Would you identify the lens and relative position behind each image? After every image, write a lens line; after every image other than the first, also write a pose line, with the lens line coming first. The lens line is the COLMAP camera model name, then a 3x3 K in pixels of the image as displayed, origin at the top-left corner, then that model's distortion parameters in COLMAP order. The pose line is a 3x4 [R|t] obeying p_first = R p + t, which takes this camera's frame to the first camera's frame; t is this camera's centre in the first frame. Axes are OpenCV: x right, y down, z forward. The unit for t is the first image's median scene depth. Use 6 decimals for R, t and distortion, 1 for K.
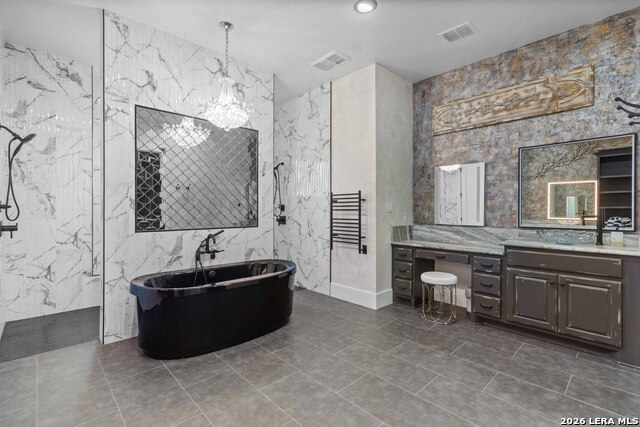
lens RADIAL K [[299.1, 0, 319.8], [0, 299.1, 212.0], [0, 0, 1]] dist [-0.002257, -0.002327]
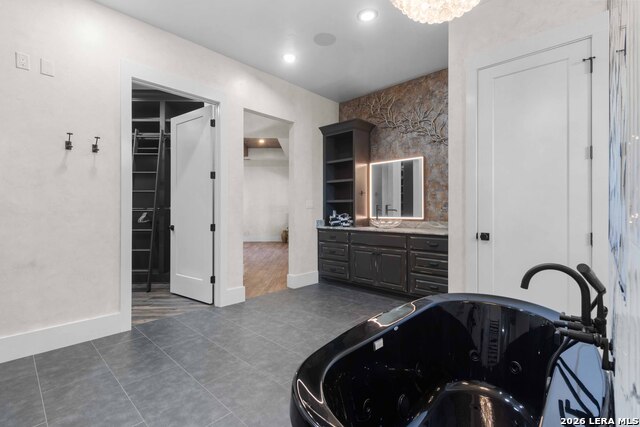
lens RADIAL K [[299.1, 0, 320.4], [0, 299.1, 213.1], [0, 0, 1]] dist [-0.002257, -0.002327]
pose [[-0.998479, 0.000772, -0.055121, -0.142100], [-0.000062, 0.999886, 0.015124, 0.025048], [0.055126, 0.015104, -0.998365, 2.015633]]
